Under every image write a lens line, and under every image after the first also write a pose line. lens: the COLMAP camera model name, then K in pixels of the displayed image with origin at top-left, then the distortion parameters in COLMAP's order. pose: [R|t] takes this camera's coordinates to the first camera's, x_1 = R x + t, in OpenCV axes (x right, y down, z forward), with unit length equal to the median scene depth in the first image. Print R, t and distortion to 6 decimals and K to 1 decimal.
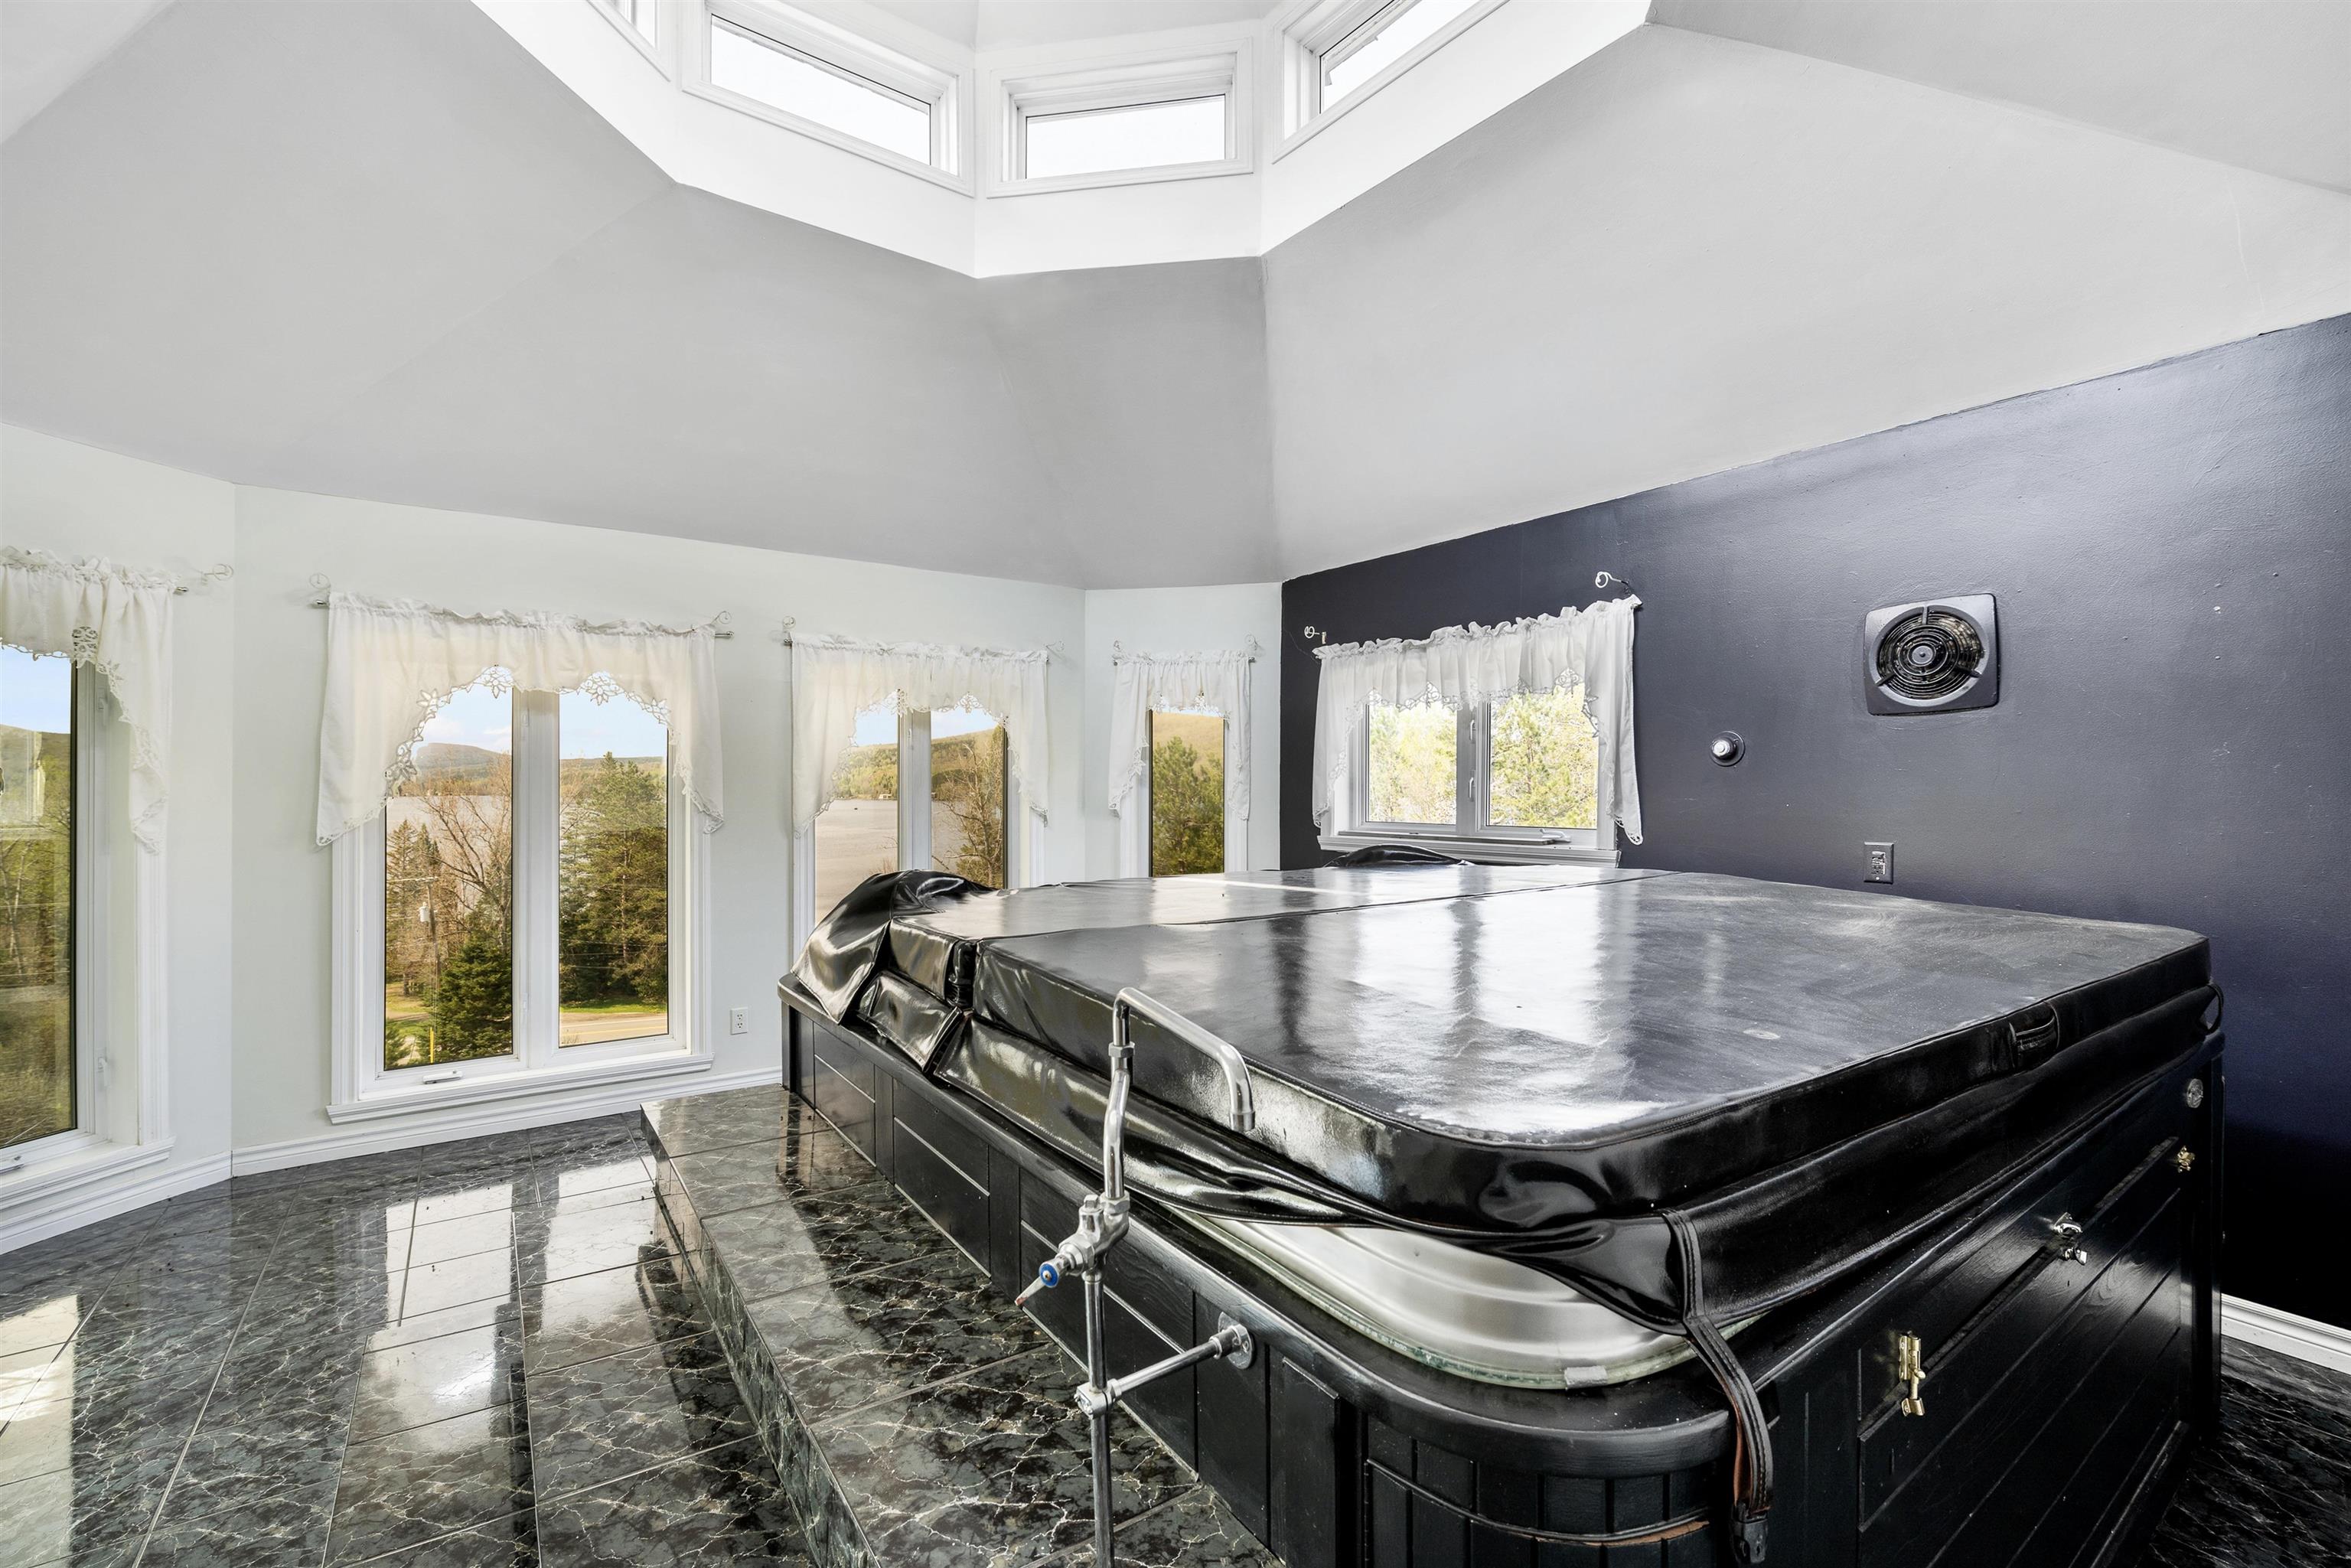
lens RADIAL K [[972.7, 0, 1187.0], [0, 972.7, 783.7], [0, 0, 1]] dist [-0.008232, -0.000605]
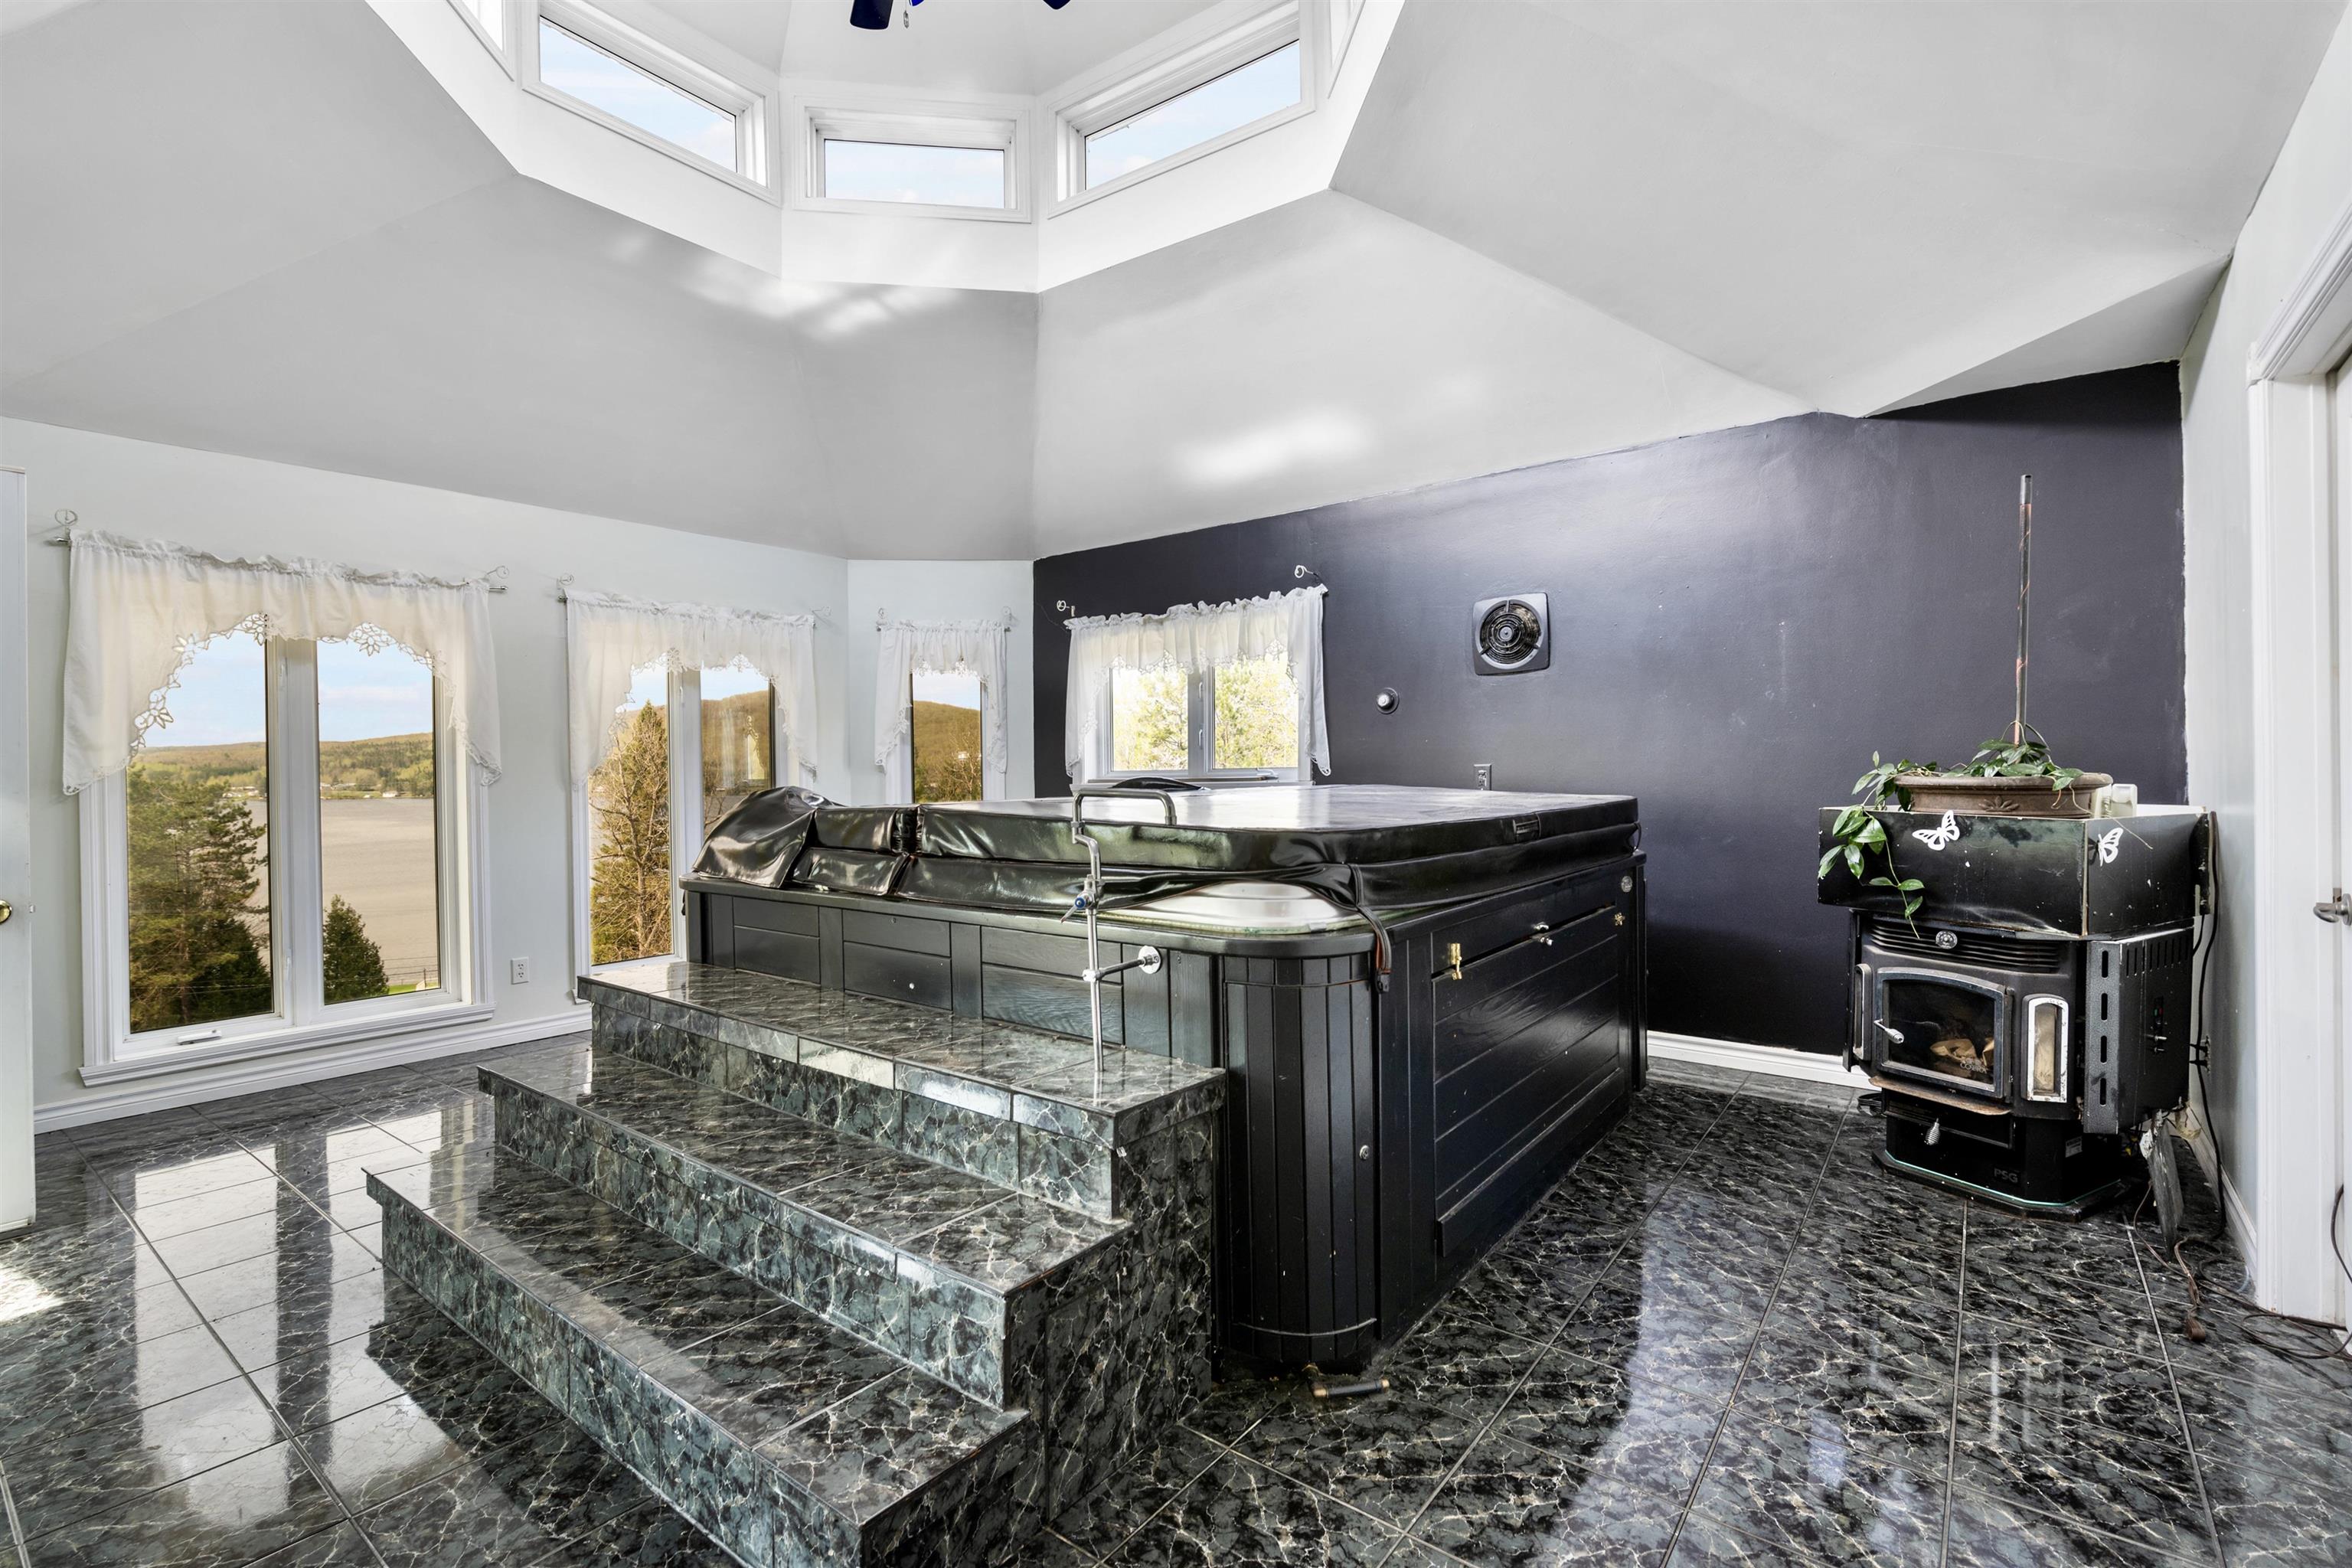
lens RADIAL K [[1035.8, 0, 1177.7], [0, 1035.8, 780.9], [0, 0, 1]] dist [-0.007921, -0.000652]
pose [[0.956543, -0.016612, 0.291118, -0.133423], [0.013831, 0.999837, 0.011609, 0.050318], [-0.291264, -0.007078, 0.956617, -0.272149]]
